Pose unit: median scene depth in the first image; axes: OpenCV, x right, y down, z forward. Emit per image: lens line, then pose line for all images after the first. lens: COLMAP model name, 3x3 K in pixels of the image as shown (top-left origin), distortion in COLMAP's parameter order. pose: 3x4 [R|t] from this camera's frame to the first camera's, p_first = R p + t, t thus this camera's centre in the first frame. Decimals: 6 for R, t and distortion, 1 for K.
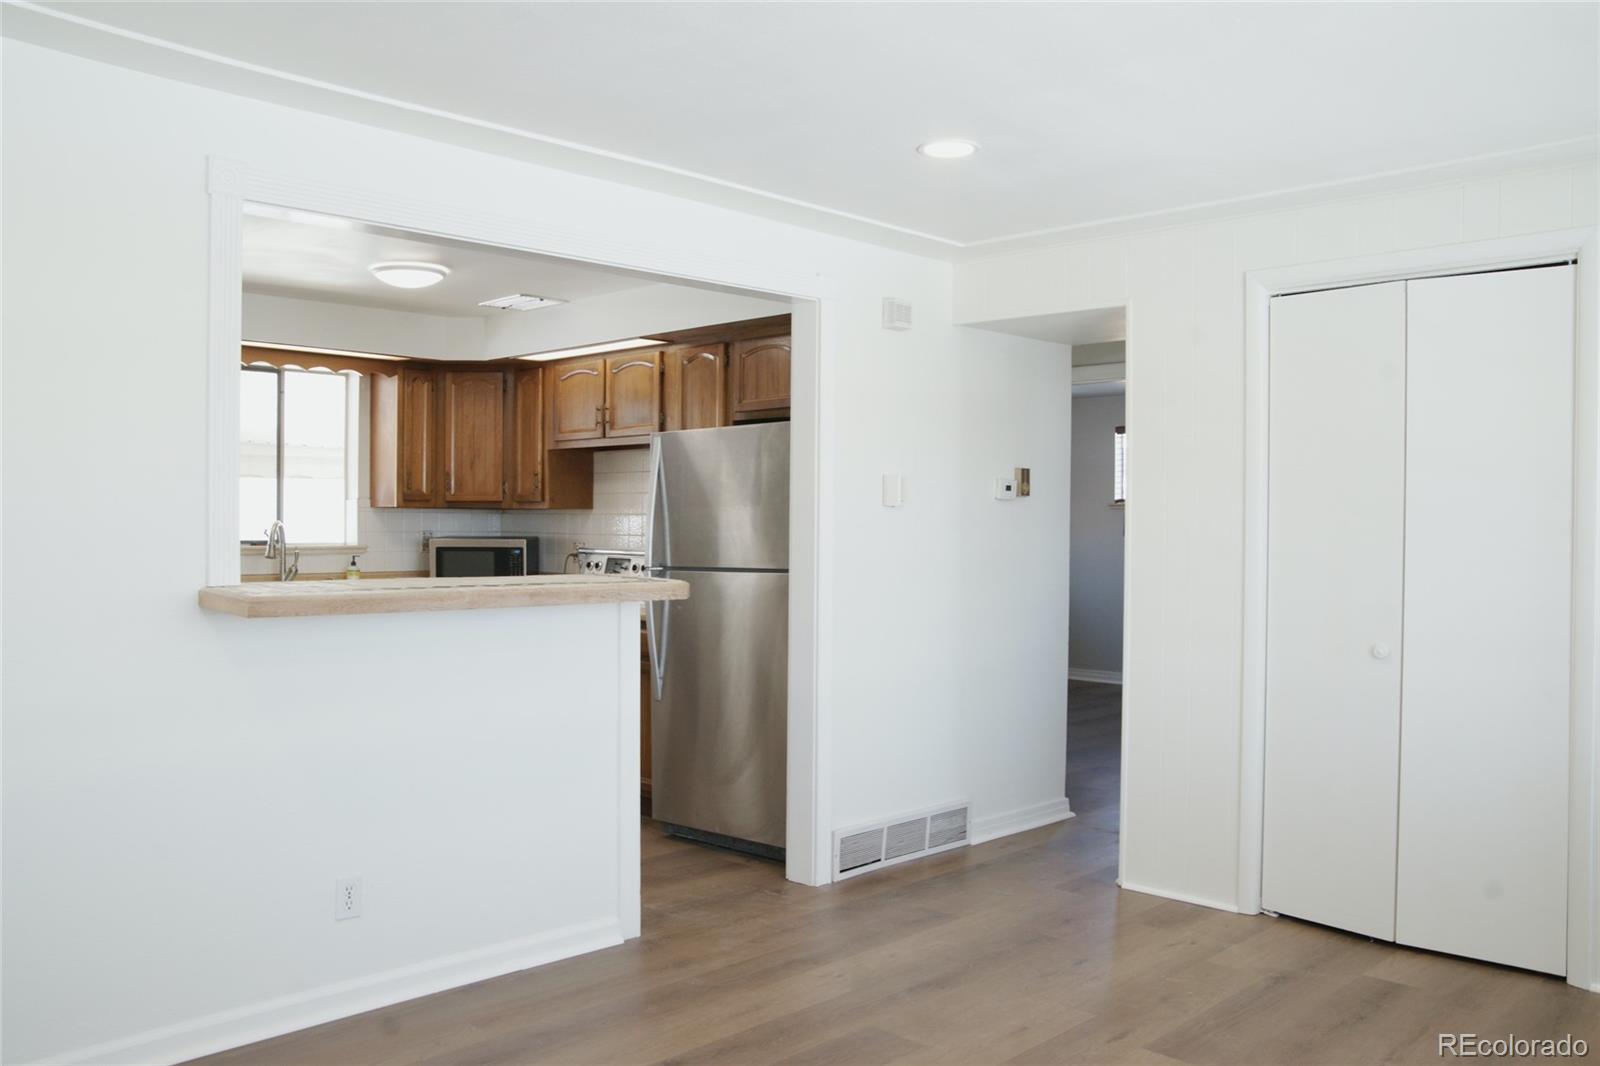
lens RADIAL K [[1291.4, 0, 806.2], [0, 1291.4, 539.3], [0, 0, 1]] dist [-0.123450, 0.128218]
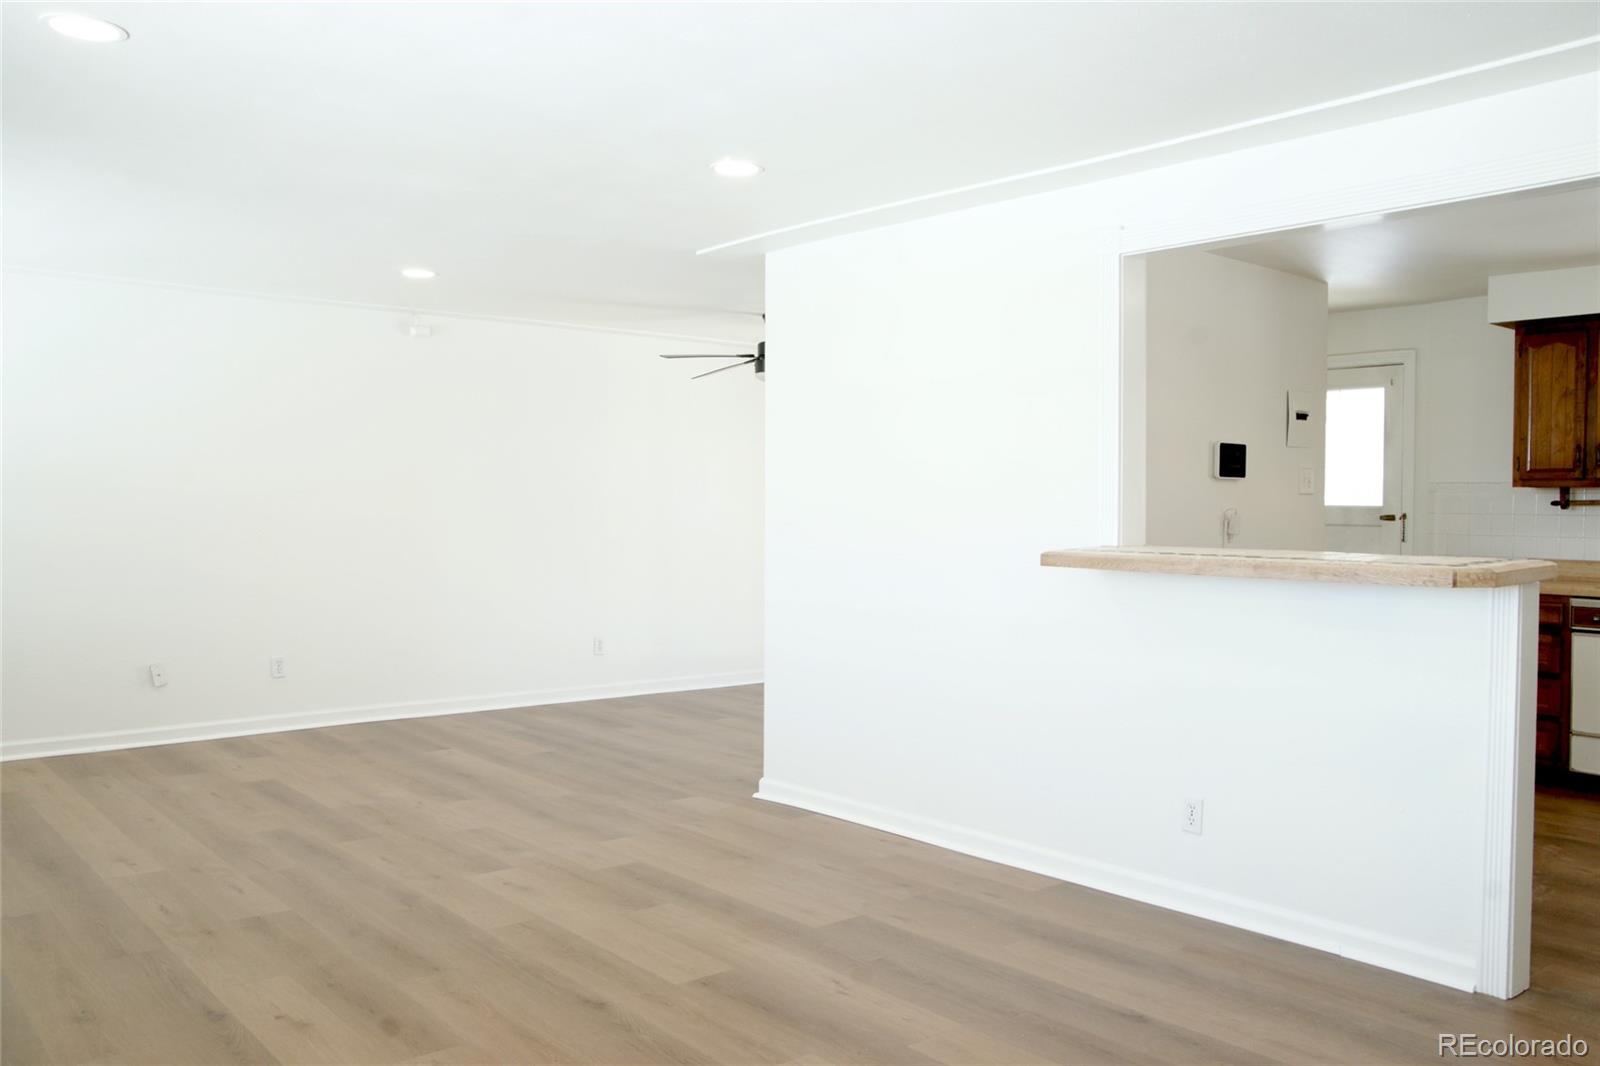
lens RADIAL K [[1291.4, 0, 806.2], [0, 1291.4, 539.3], [0, 0, 1]] dist [-0.123450, 0.128218]
pose [[-0.087209, 0.020198, -0.995985, 0.443350], [-0.018536, 0.999588, 0.021895, 0.002880], [0.996018, 0.020371, -0.086798, 0.383752]]
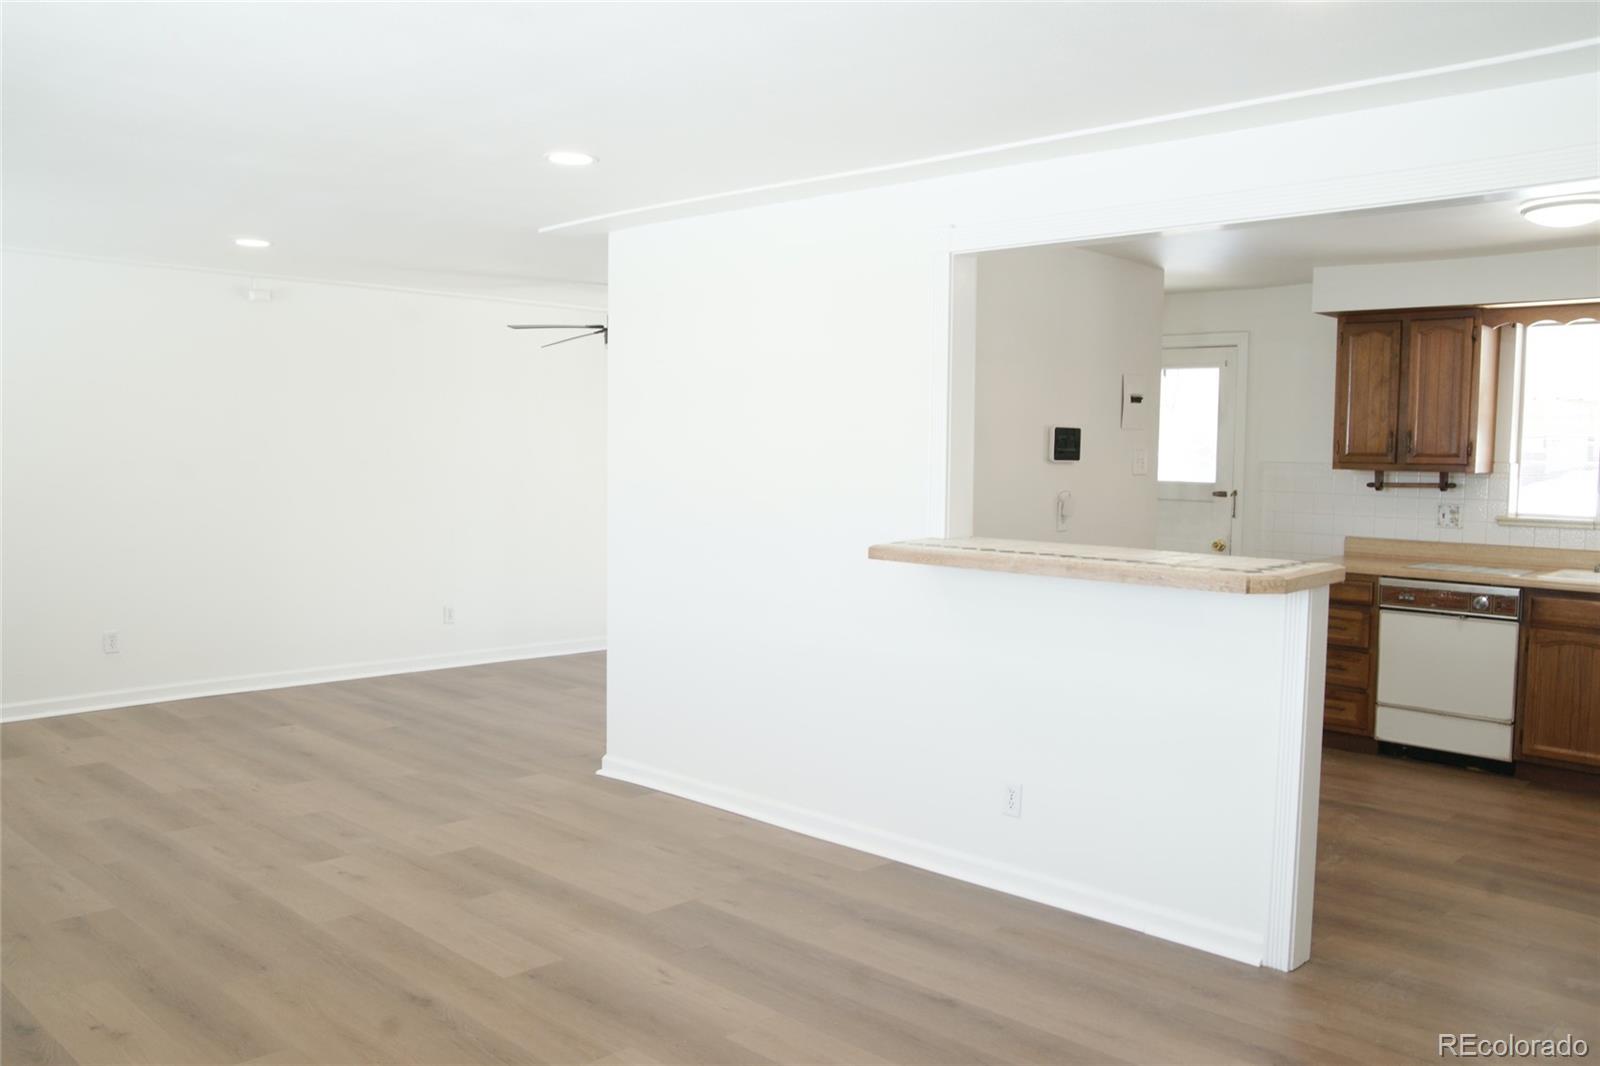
lens RADIAL K [[1291.4, 0, 806.2], [0, 1291.4, 539.3], [0, 0, 1]] dist [-0.123450, 0.128218]
pose [[0.011909, 0.062235, -0.997990, 0.451292], [-0.026908, 0.997720, 0.061897, -0.021507], [0.999567, 0.026117, 0.013556, 0.403520]]
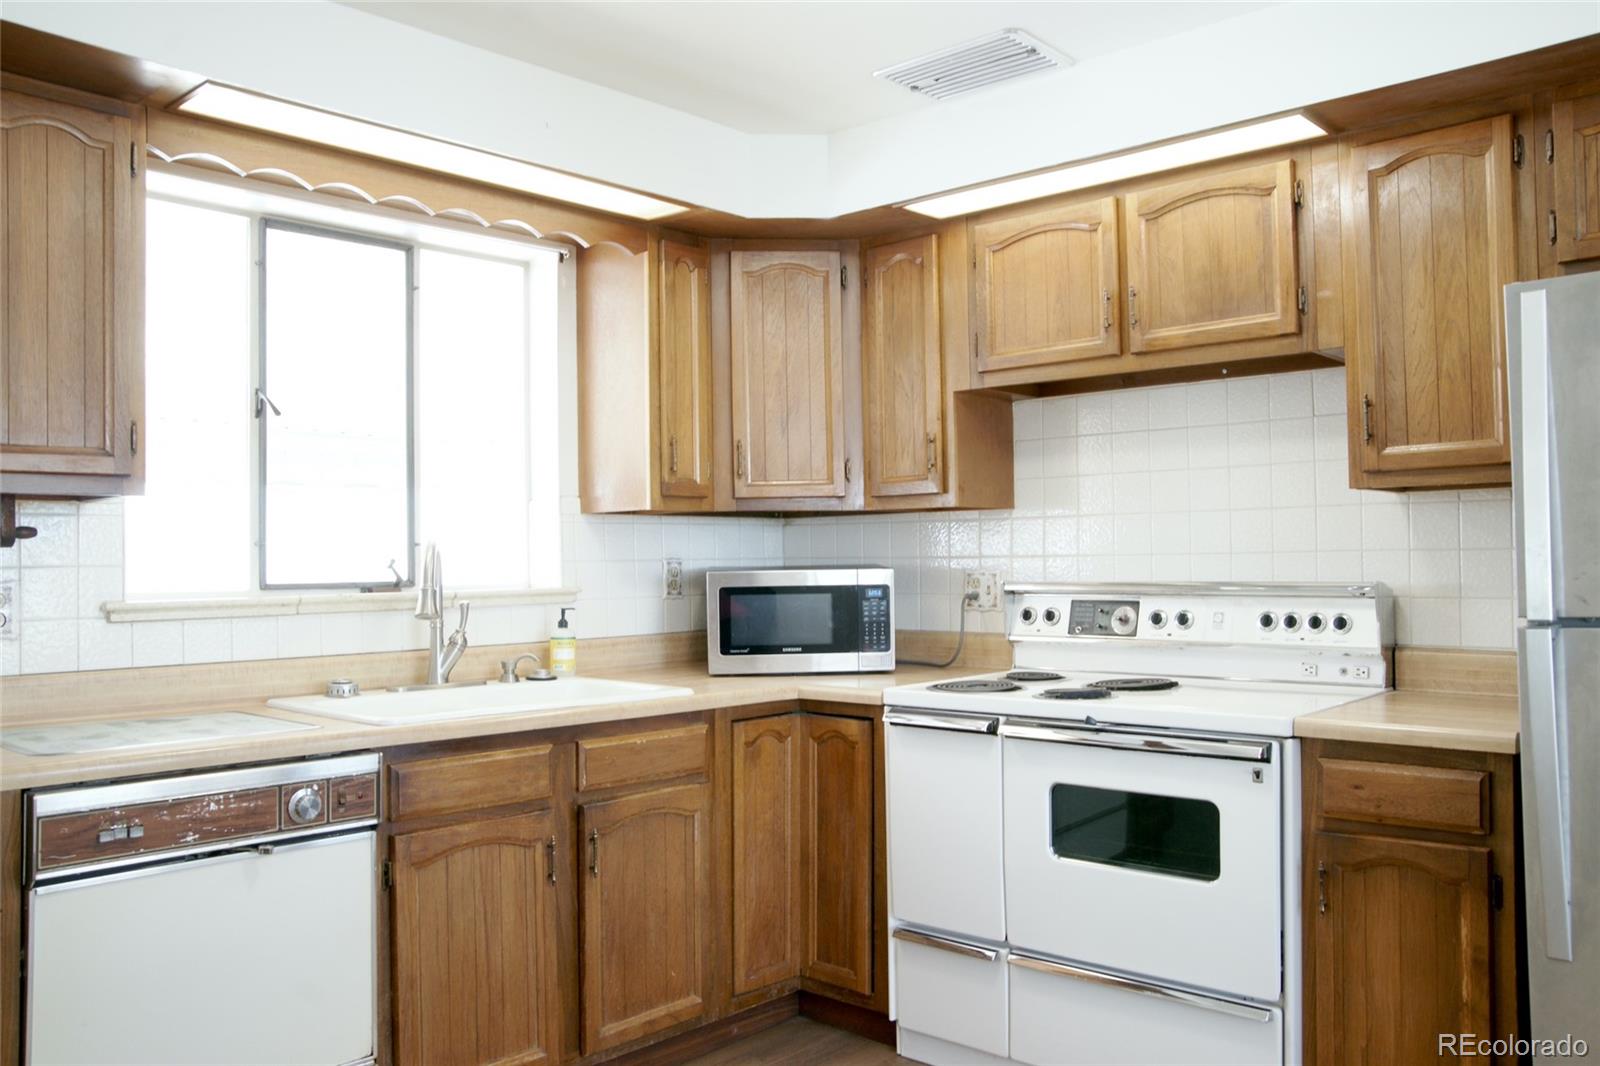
lens RADIAL K [[1291.4, 0, 806.2], [0, 1291.4, 539.3], [0, 0, 1]] dist [-0.123450, 0.128218]
pose [[0.999096, -0.021114, 0.036891, -0.295829], [0.022184, 0.999338, -0.028847, 0.002716], [-0.036257, 0.029639, 0.998903, 0.519349]]
